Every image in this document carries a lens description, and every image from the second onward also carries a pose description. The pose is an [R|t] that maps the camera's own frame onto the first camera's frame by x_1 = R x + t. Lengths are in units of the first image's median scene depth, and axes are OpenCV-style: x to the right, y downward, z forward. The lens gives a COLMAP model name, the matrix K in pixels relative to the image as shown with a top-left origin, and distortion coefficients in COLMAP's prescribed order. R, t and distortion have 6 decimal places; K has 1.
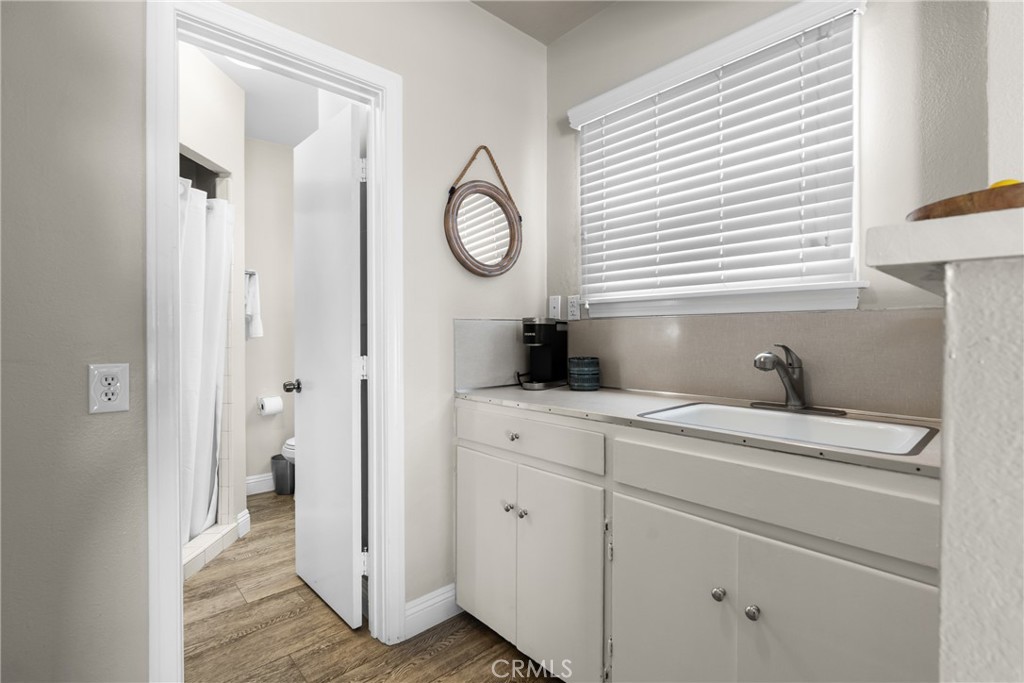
lens RADIAL K [[464.4, 0, 512.8], [0, 464.4, 336.8], [0, 0, 1]] dist [-0.006539, 0.005288]
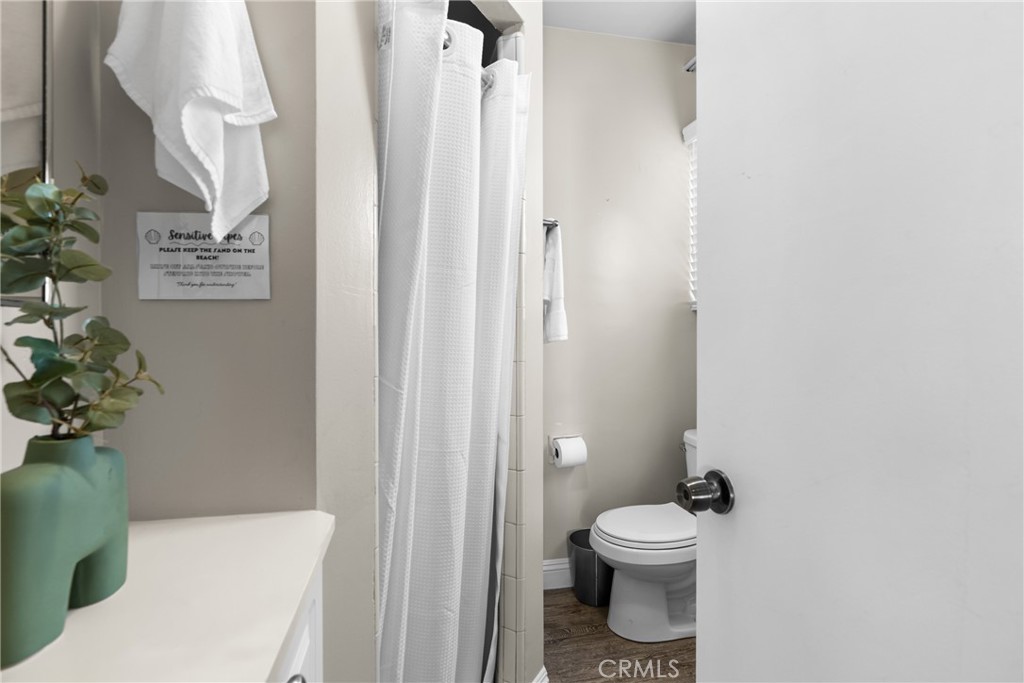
lens RADIAL K [[479.4, 0, 511.6], [0, 479.4, 342.9], [0, 0, 1]] dist [0.002319, 0.001211]
pose [[0.865866, 0.000619, -0.500275, -0.352512], [-0.003198, 0.999986, -0.004297, 0.005270], [0.500266, 0.005321, 0.865856, 0.535725]]
